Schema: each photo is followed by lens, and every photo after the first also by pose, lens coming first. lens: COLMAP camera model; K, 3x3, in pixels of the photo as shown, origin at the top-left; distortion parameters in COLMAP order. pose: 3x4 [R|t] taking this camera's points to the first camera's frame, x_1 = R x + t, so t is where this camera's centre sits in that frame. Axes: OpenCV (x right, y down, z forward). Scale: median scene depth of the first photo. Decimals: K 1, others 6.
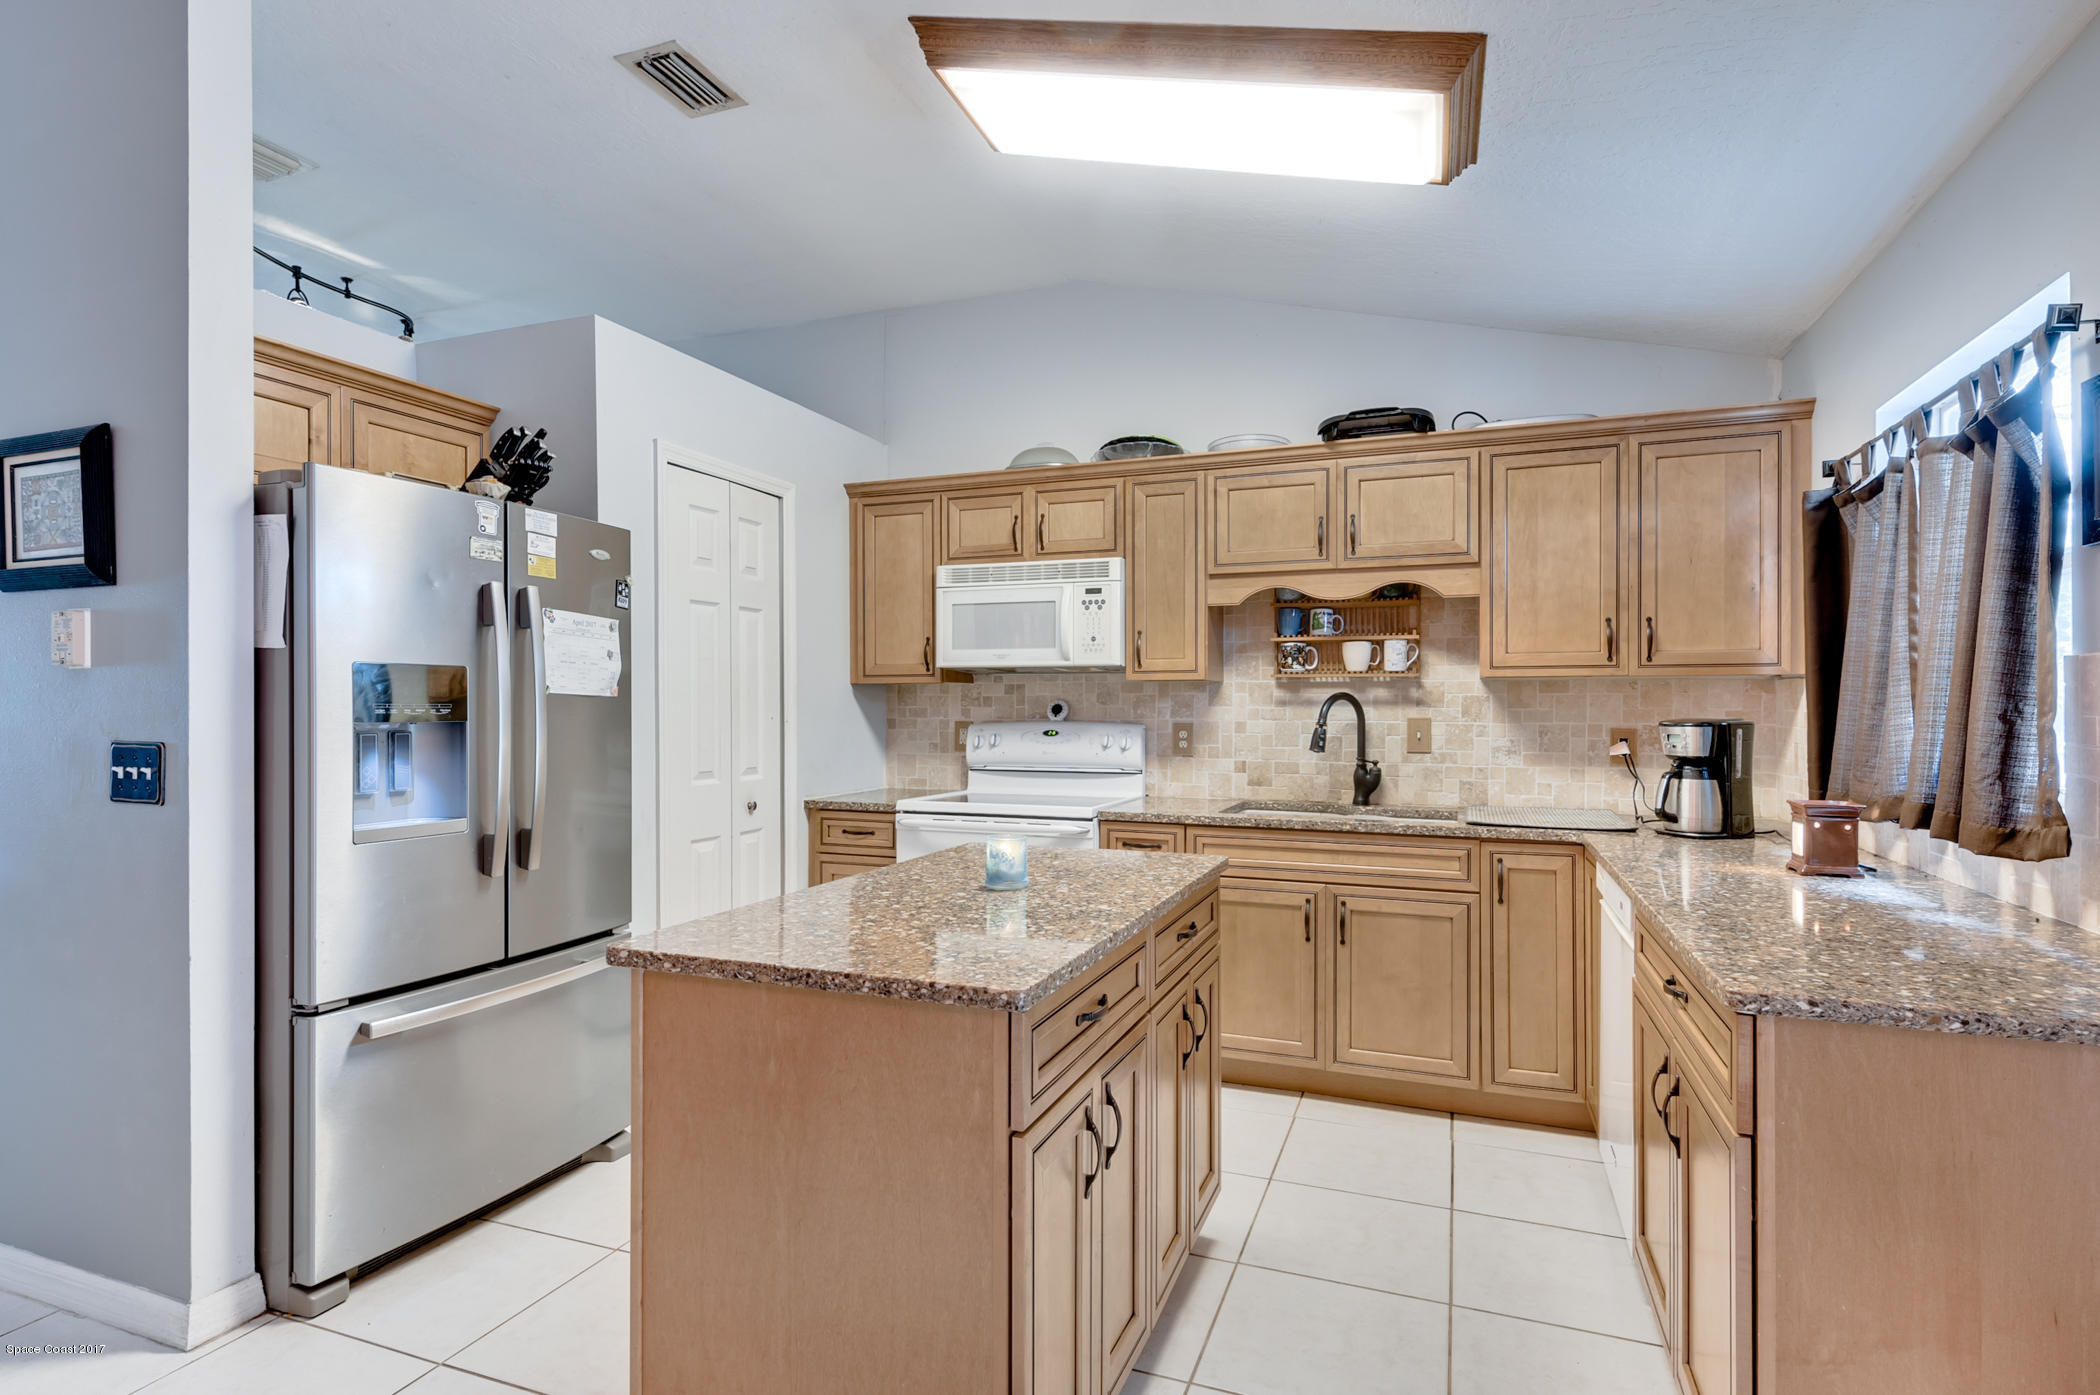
lens RADIAL K [[1058.2, 0, 1047.6], [0, 1058.2, 701.9], [0, 0, 1]] dist [0.026612, -0.011249]
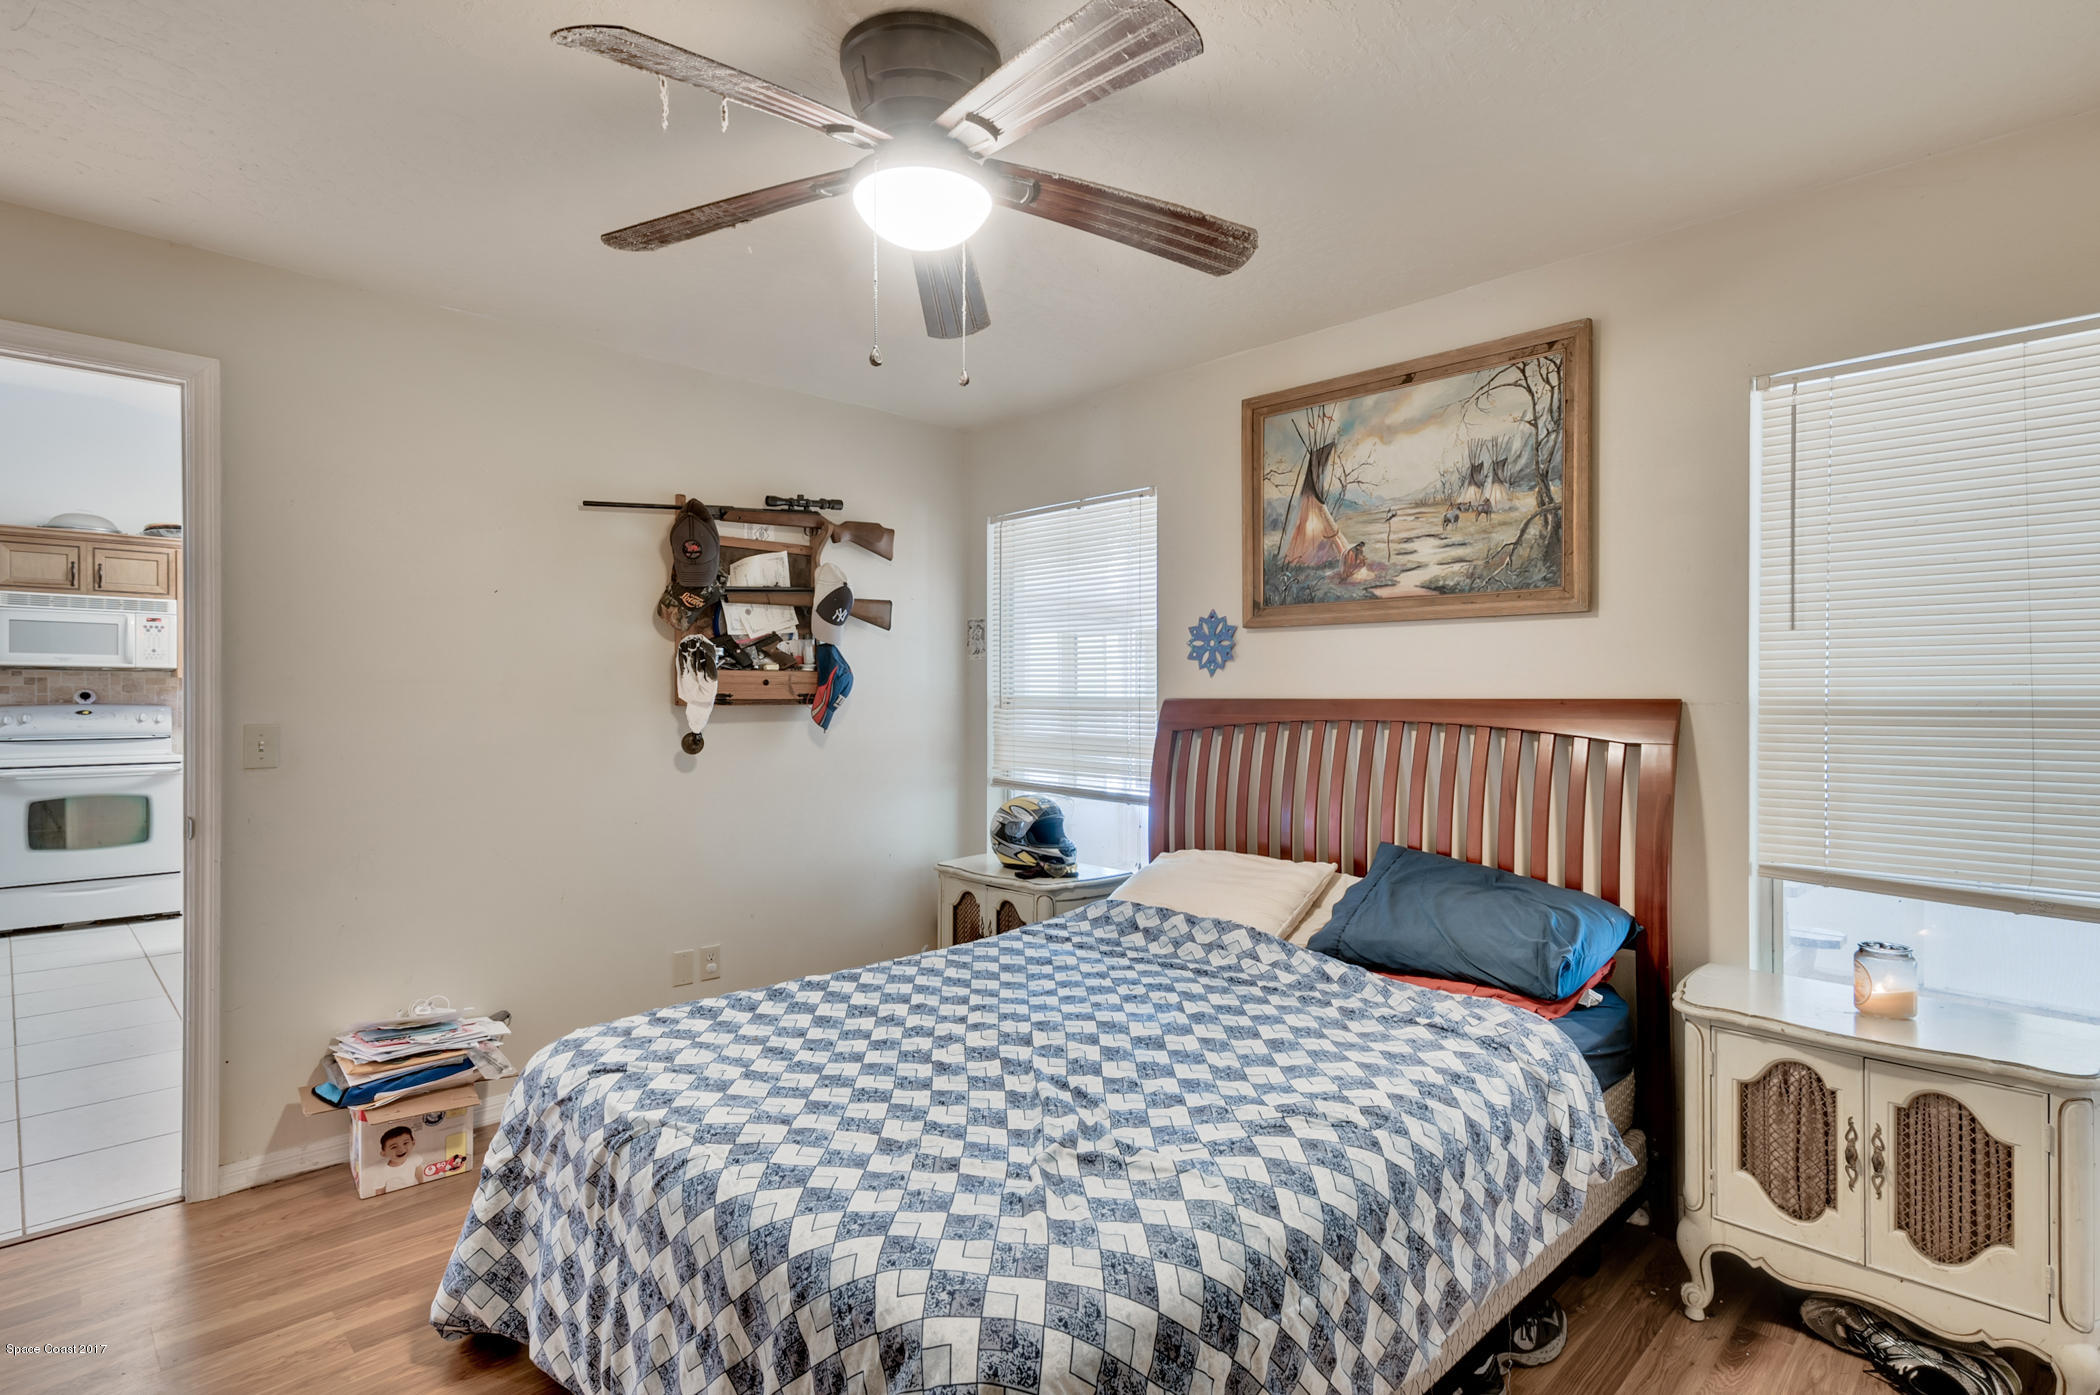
lens RADIAL K [[1039.2, 0, 1087.9], [0, 1039.2, 701.2], [0, 0, 1]] dist [0.001729, -0.000743]
pose [[0.381339, -0.002084, 0.924433, -0.853261], [-0.002695, 0.999991, 0.003366, 0.006591], [-0.924432, -0.003775, 0.381329, -0.863623]]
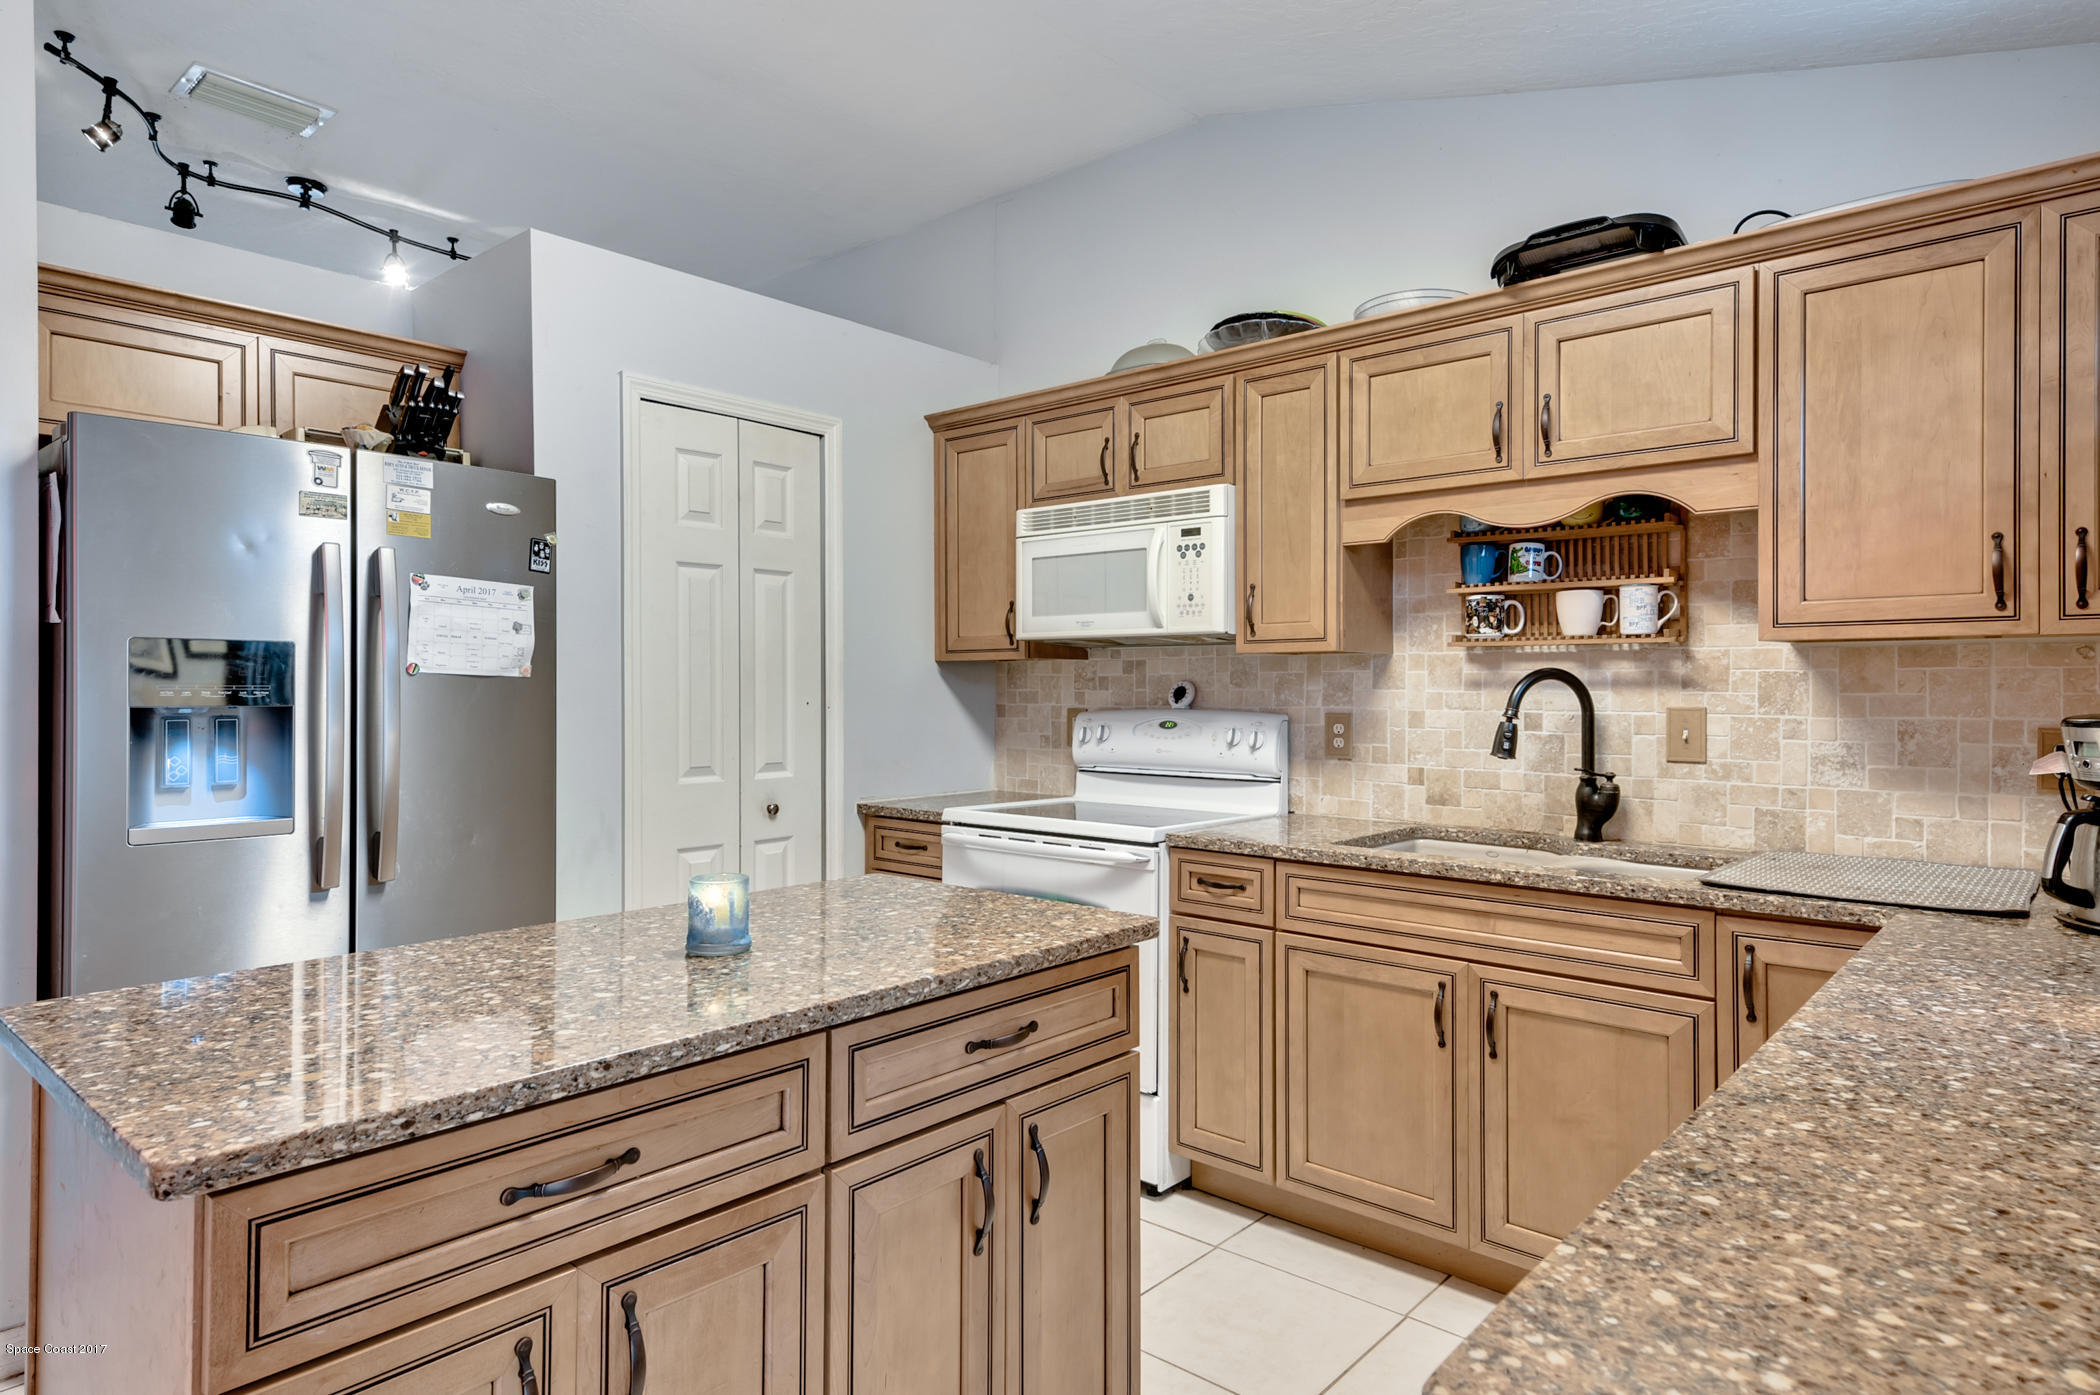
lens RADIAL K [[1201.1, 0, 1047.4], [0, 1201.1, 681.9], [0, 0, 1]] dist [0.045144, -0.013131]
pose [[0.939496, -0.001727, -0.342555, 0.236167], [0.000843, 0.999996, -0.002729, 0.001388], [0.342558, 0.002275, 0.939494, 0.183540]]
